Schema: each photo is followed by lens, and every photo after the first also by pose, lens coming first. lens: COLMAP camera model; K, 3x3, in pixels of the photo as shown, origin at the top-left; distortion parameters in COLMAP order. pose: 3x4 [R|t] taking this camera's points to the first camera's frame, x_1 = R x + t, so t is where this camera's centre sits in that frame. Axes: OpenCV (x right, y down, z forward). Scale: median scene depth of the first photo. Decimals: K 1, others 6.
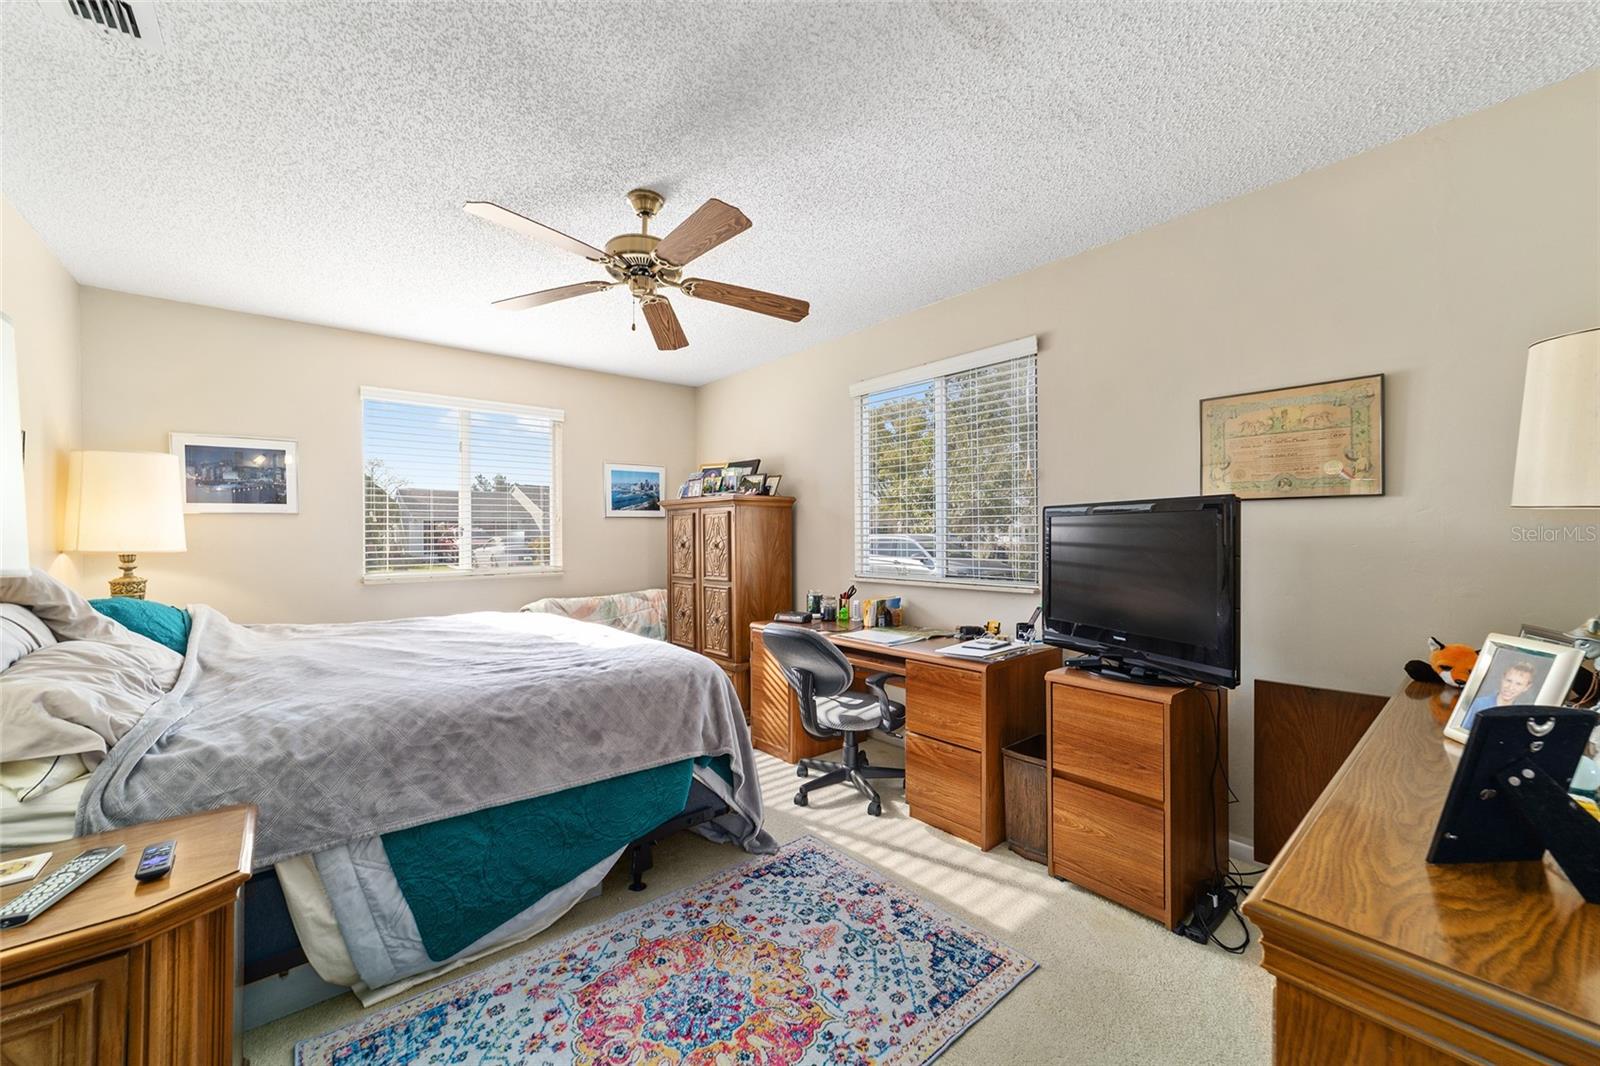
lens RADIAL K [[609.3, 0, 800.0], [0, 609.3, 533.0], [0, 0, 1]] dist [-0.017459, 0.007749]
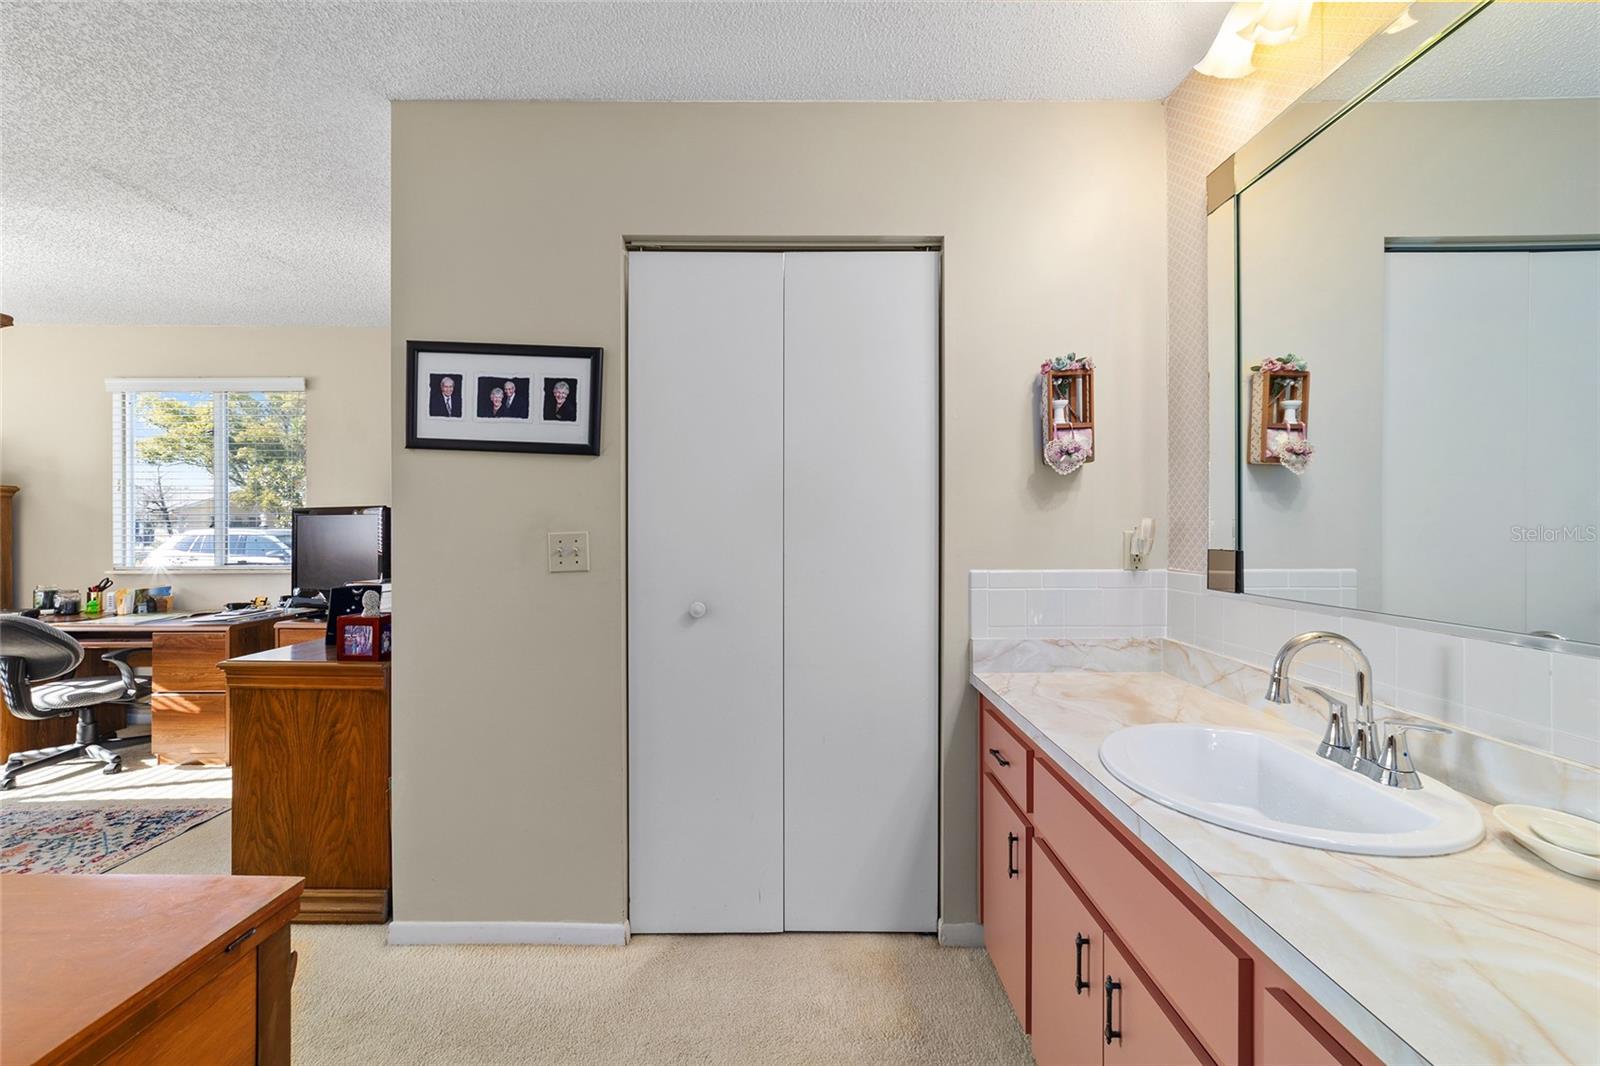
lens RADIAL K [[609.3, 0, 800.0], [0, 609.3, 533.0], [0, 0, 1]] dist [-0.017459, 0.007749]
pose [[0.644210, 0.008498, 0.764802, 0.083477], [-0.012668, 0.999920, -0.000439, -0.000471], [-0.764744, -0.009406, 0.644265, -0.679145]]
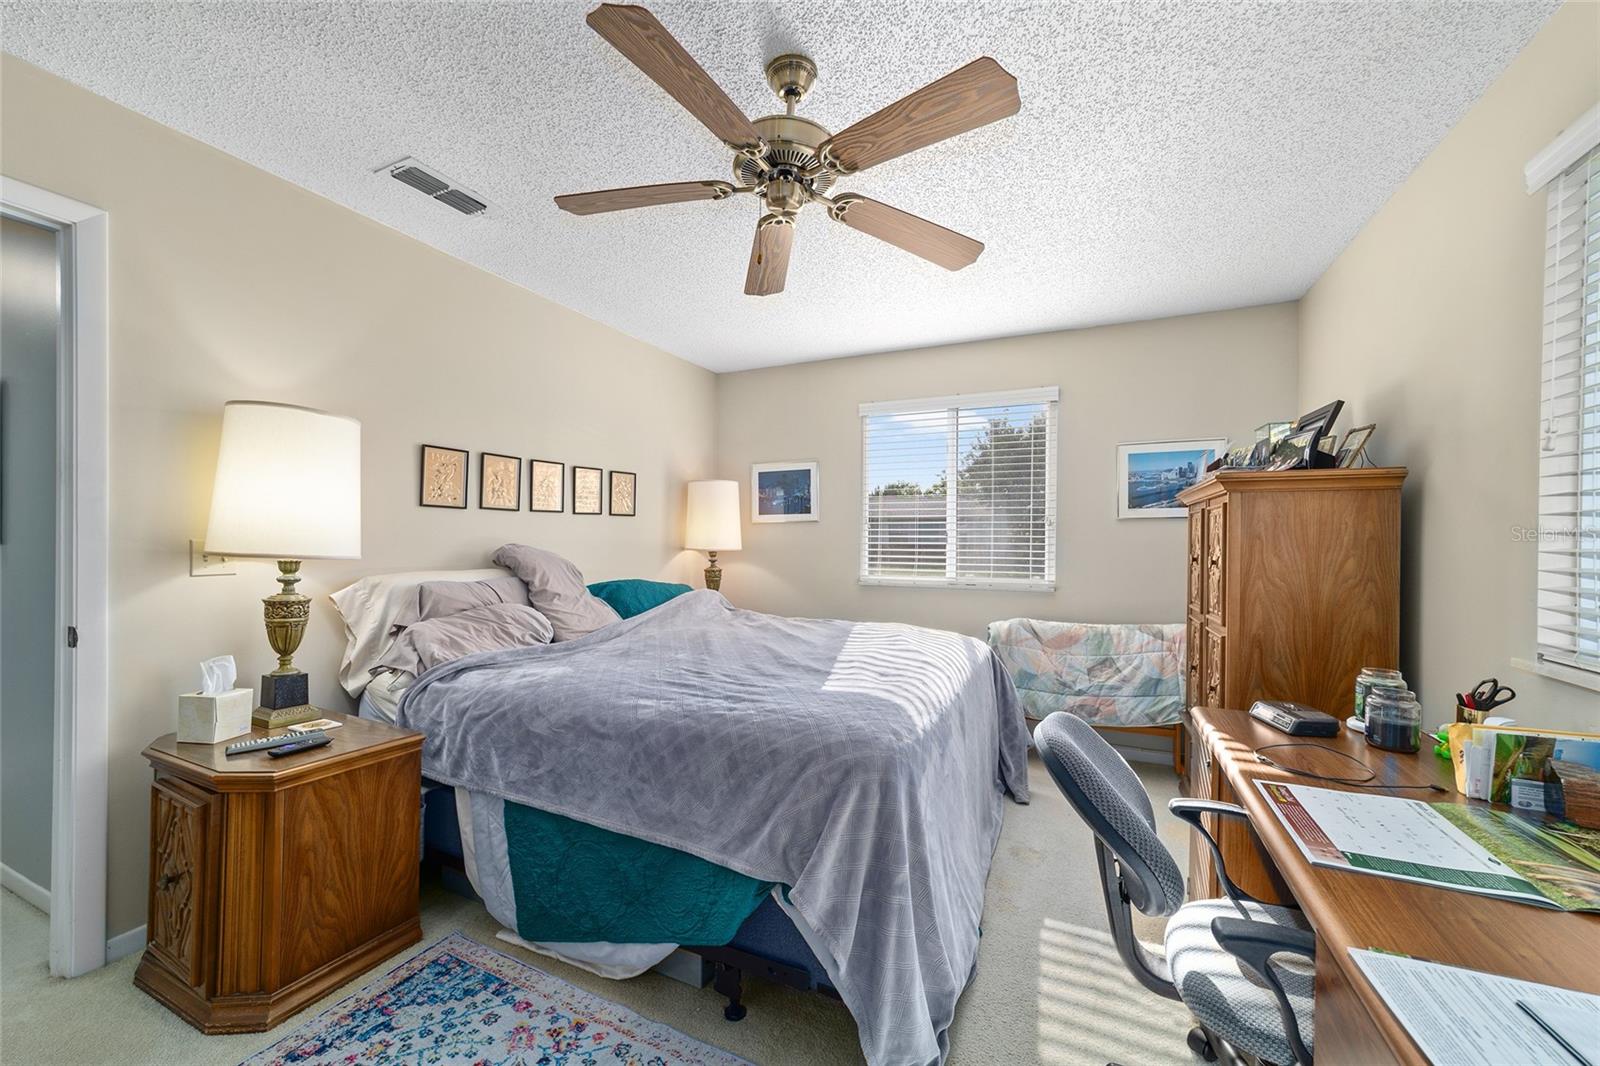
lens RADIAL K [[616.2, 0, 797.4], [0, 616.2, 545.2], [0, 0, 1]] dist [-0.008254, 0.000069]
pose [[0.420552, 0.017780, -0.907094, 0.340502], [-0.007264, 0.999842, 0.016230, -0.005086], [0.907240, -0.000236, 0.420614, 0.578300]]
